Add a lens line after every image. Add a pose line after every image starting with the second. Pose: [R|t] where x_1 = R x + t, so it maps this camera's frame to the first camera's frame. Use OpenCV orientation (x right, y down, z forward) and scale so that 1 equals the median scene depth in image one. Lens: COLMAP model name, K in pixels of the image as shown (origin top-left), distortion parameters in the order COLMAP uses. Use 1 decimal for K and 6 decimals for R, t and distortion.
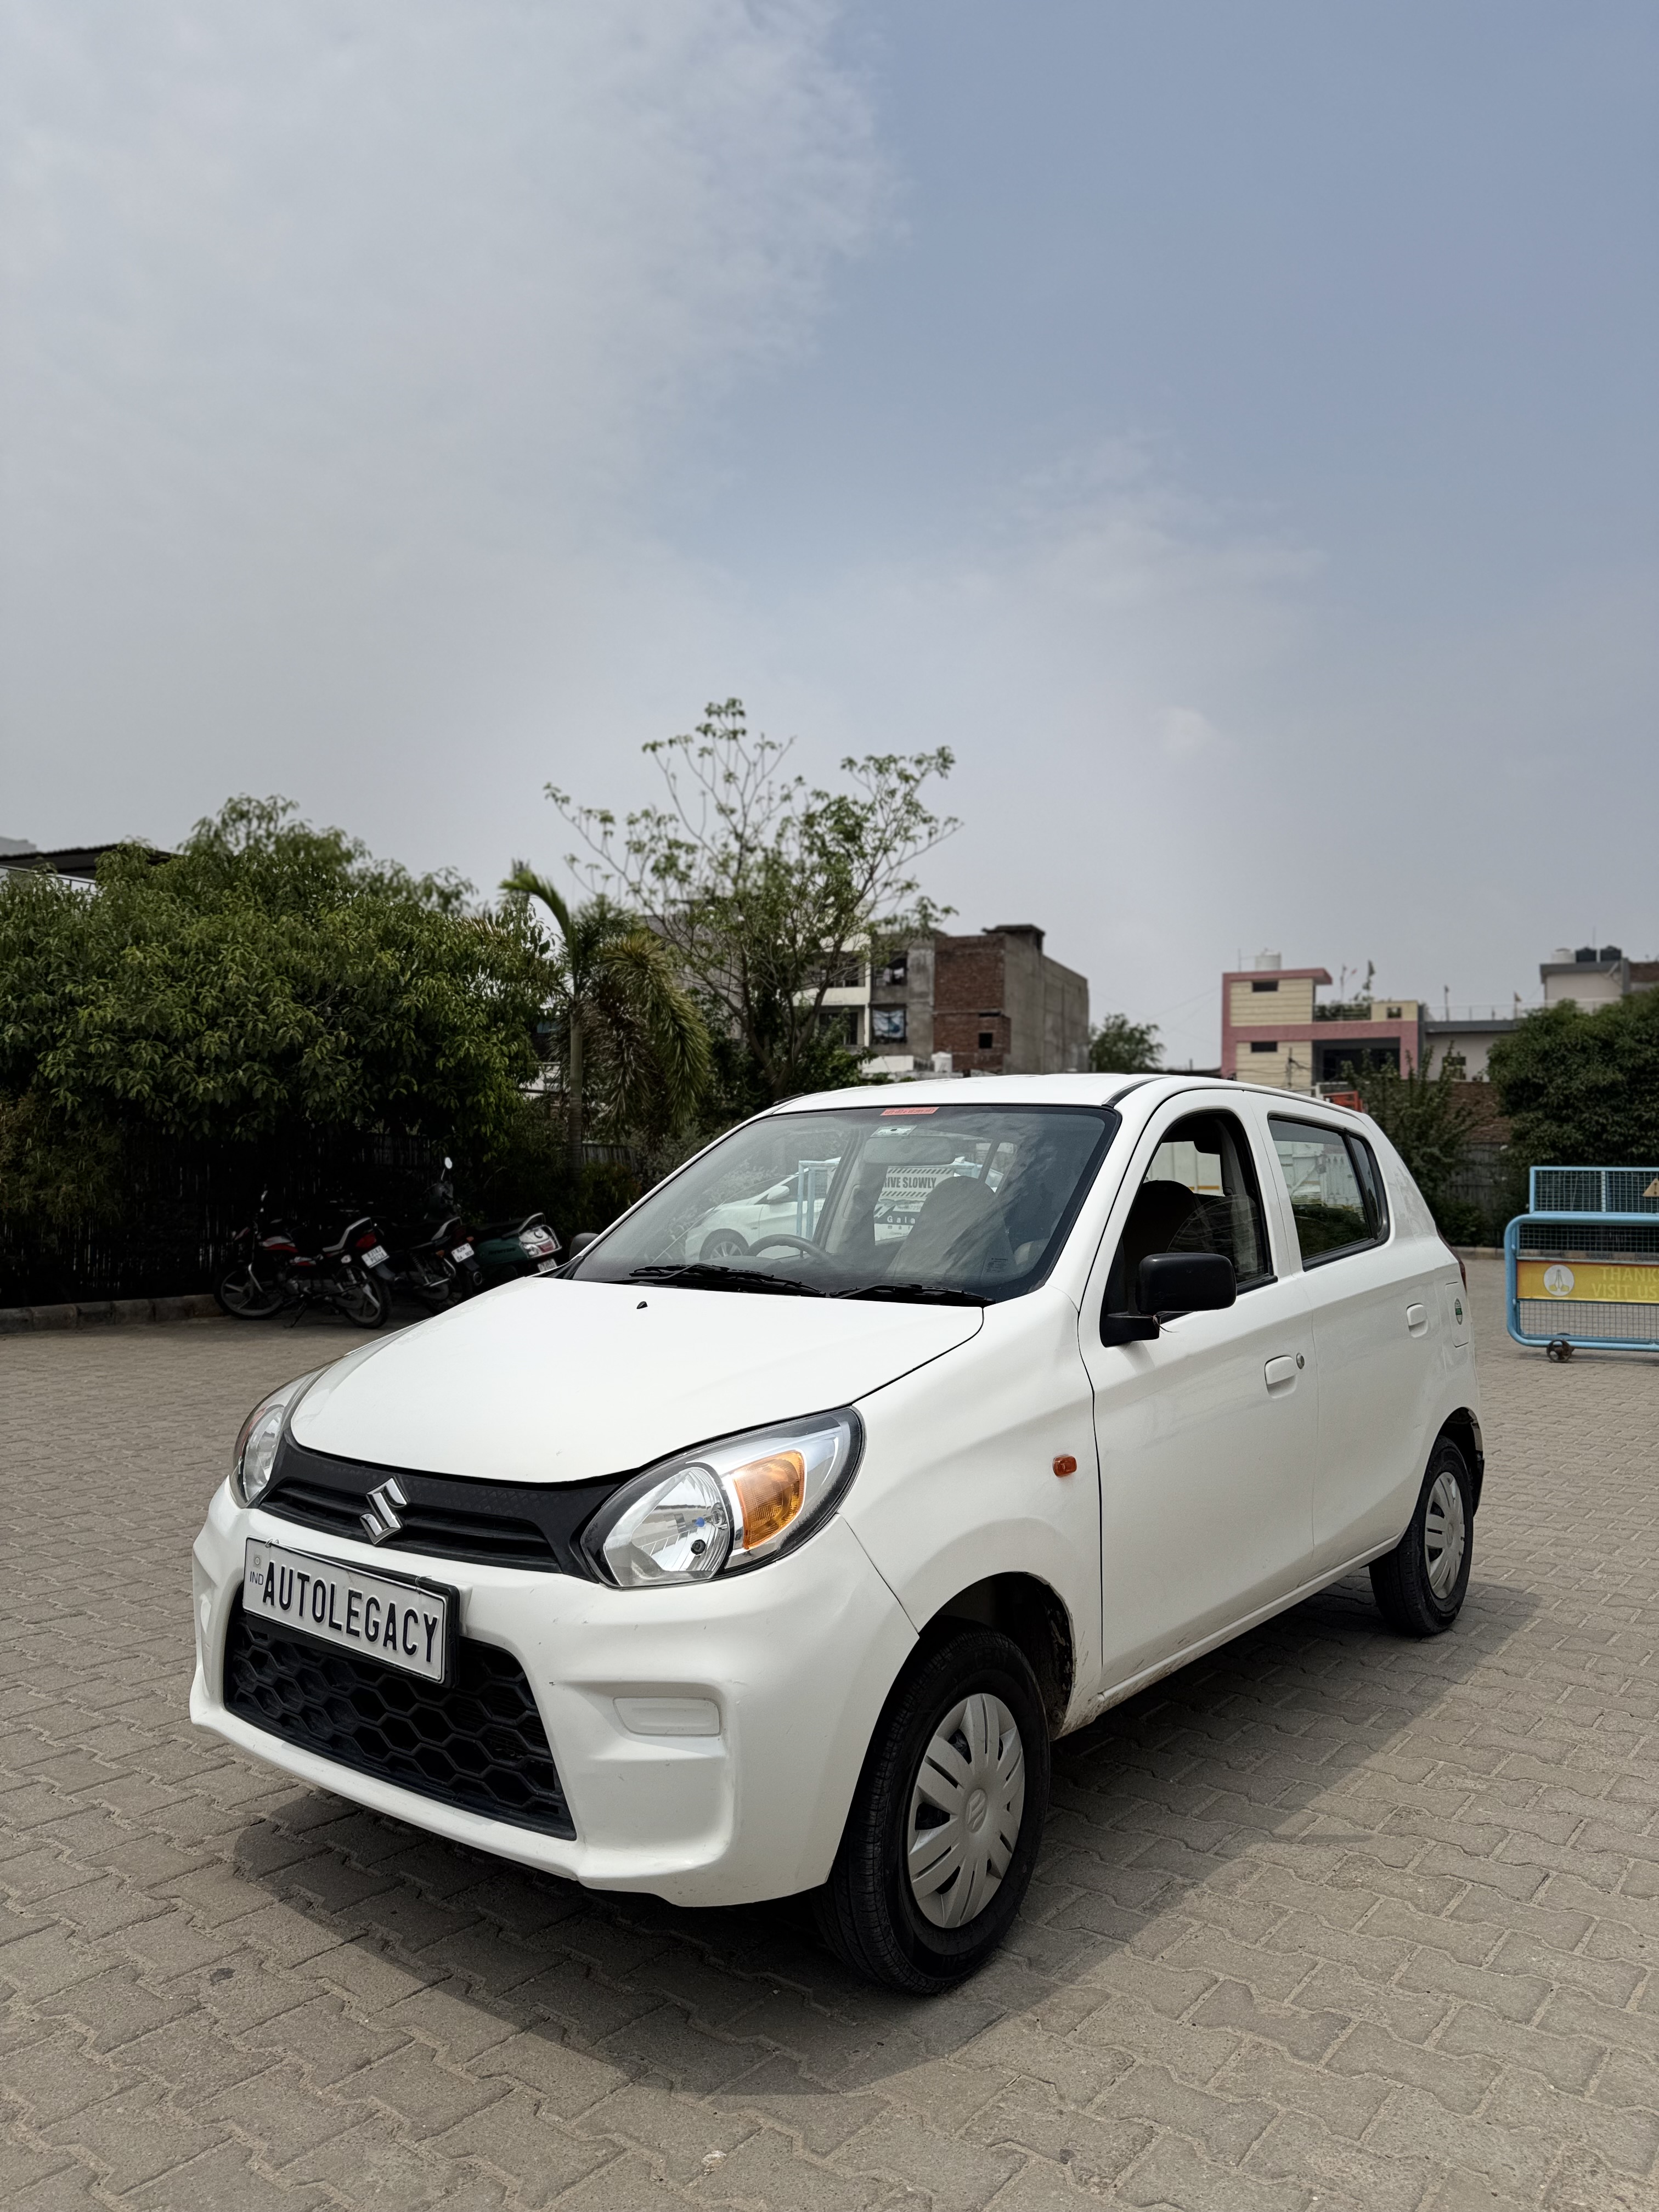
lens RADIAL K [[1579.2, 0, 825.3], [0, 1579.2, 1129.9], [0, 0, 1]] dist [0.067761, -0.094440]
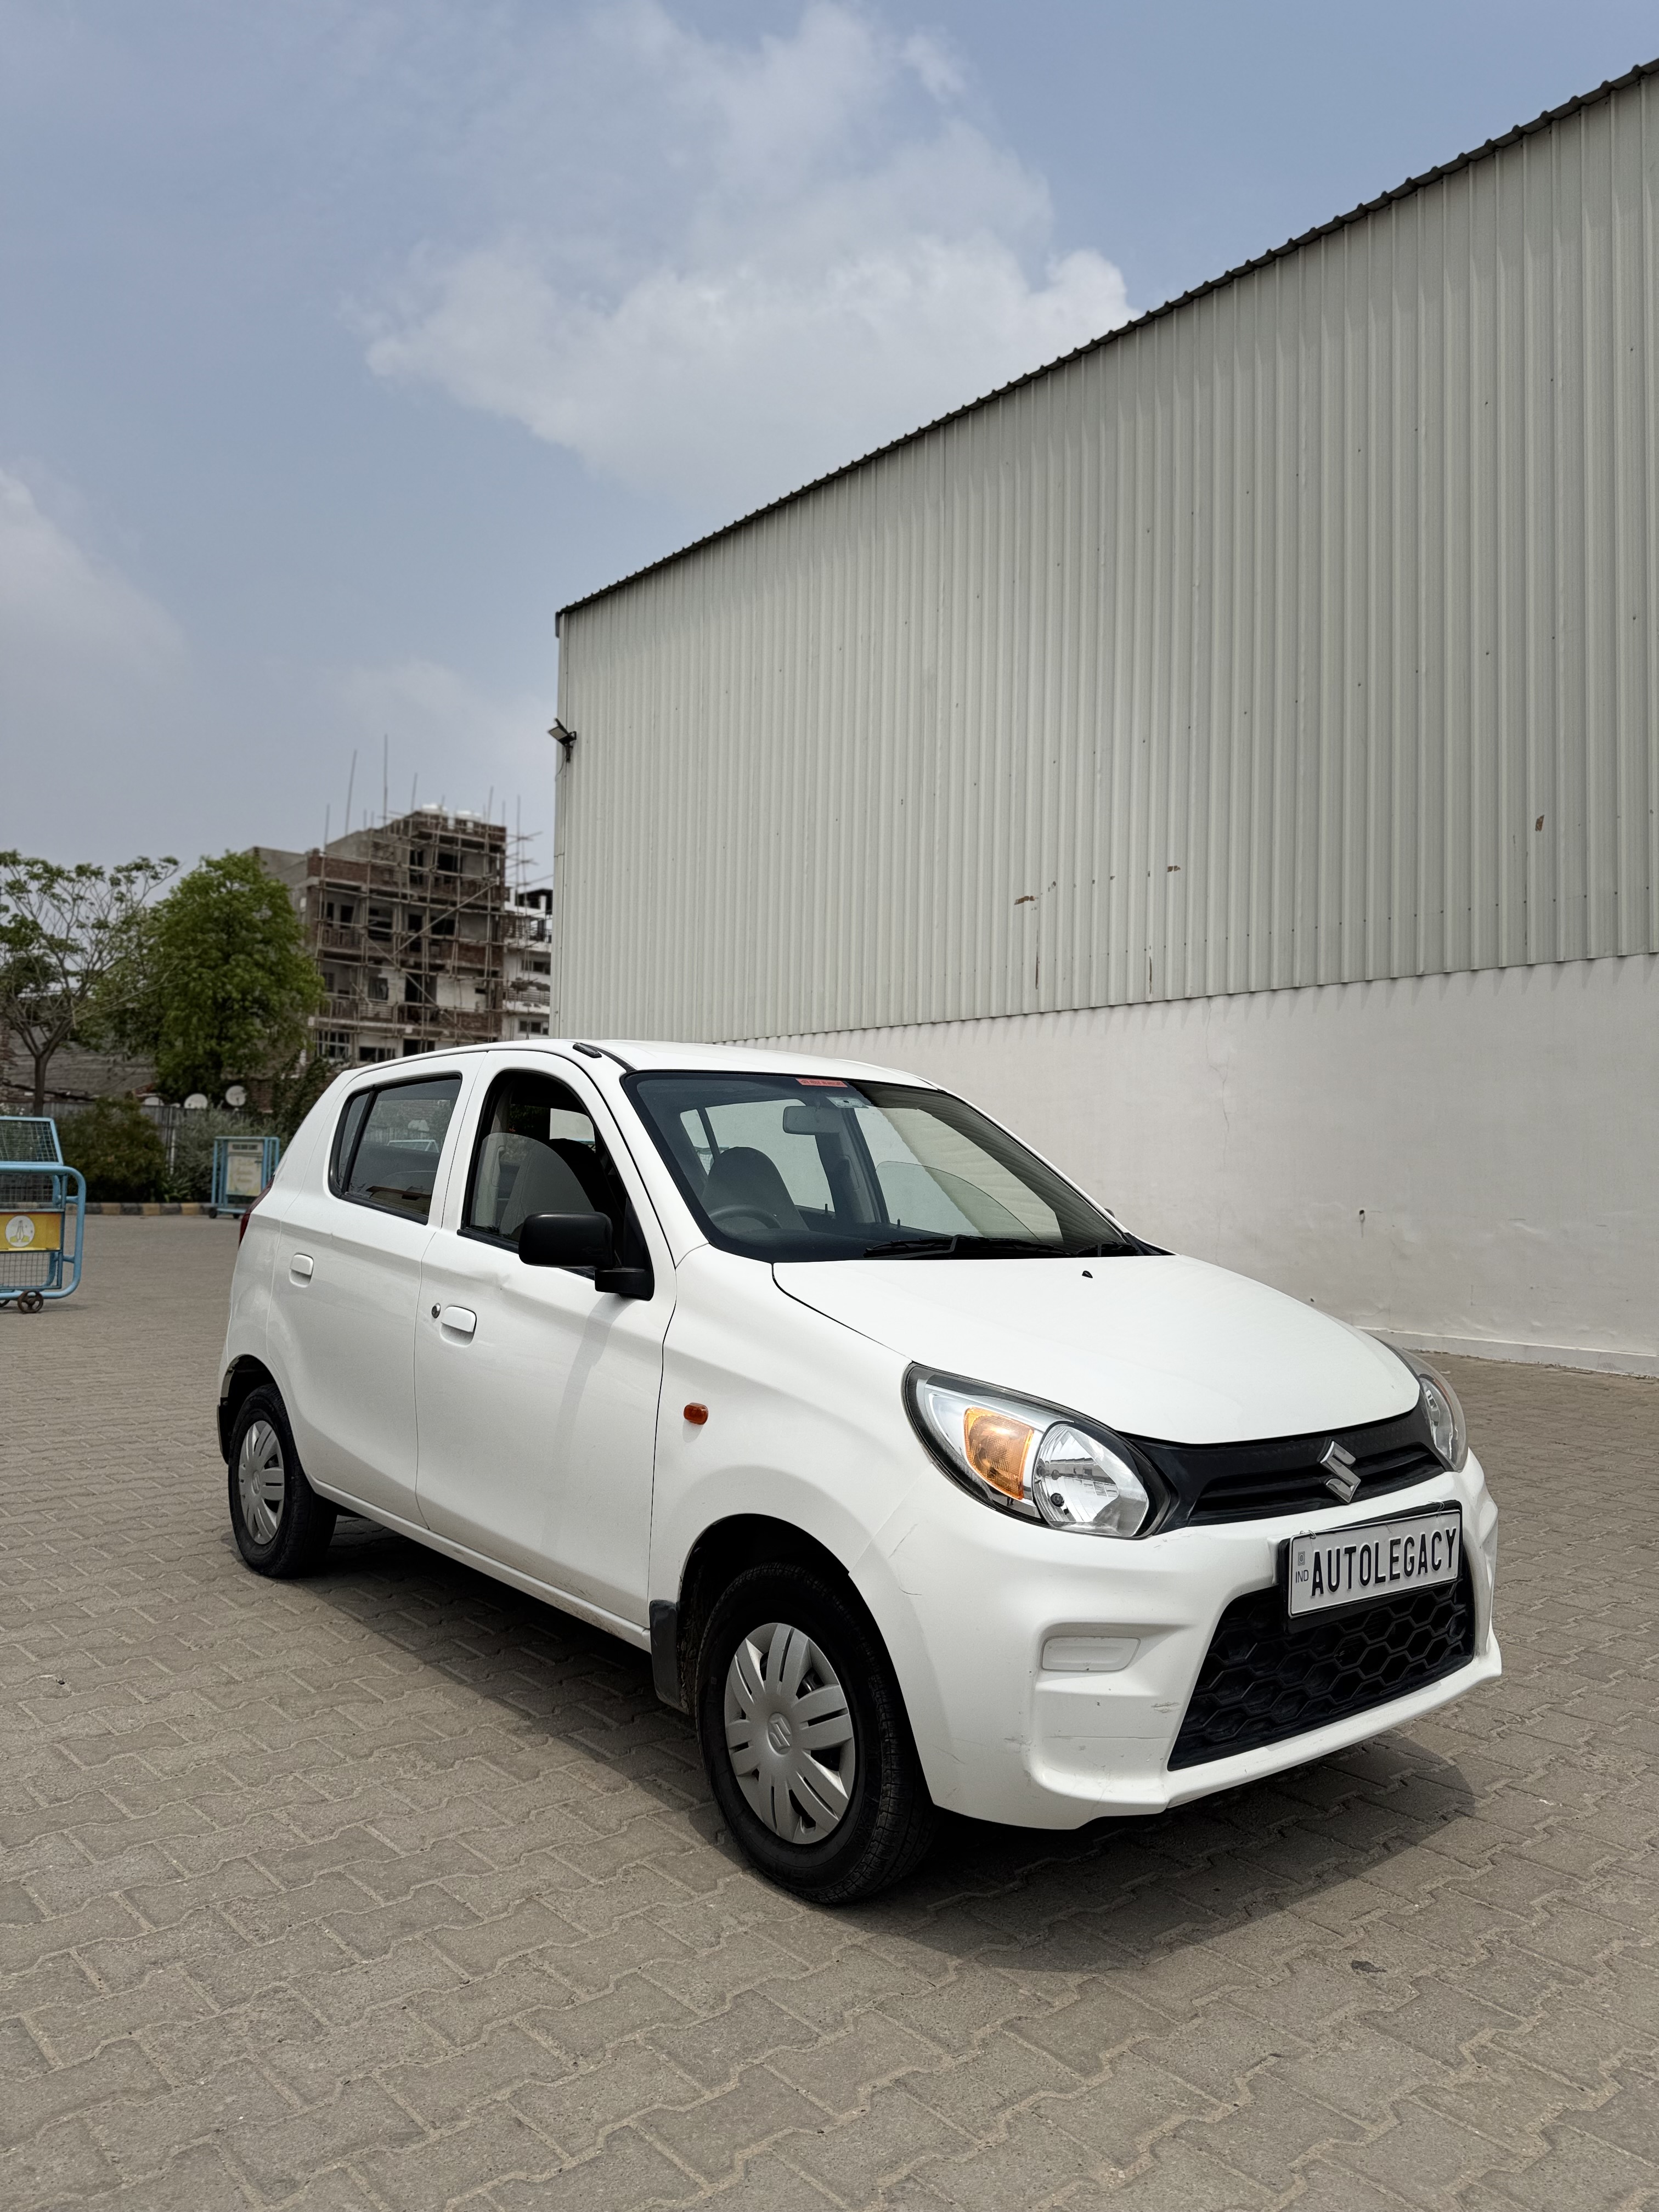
lens RADIAL K [[1604.2, 0, 866.3], [0, 1604.2, 1113.7], [0, 0, 1]] dist [0.001242, 0.000522]
pose [[0.183773, 0.027109, 0.982595, -1.399363], [-0.059063, 0.998118, -0.016491, 0.037338], [-0.981193, -0.055004, 0.185028, 1.129270]]
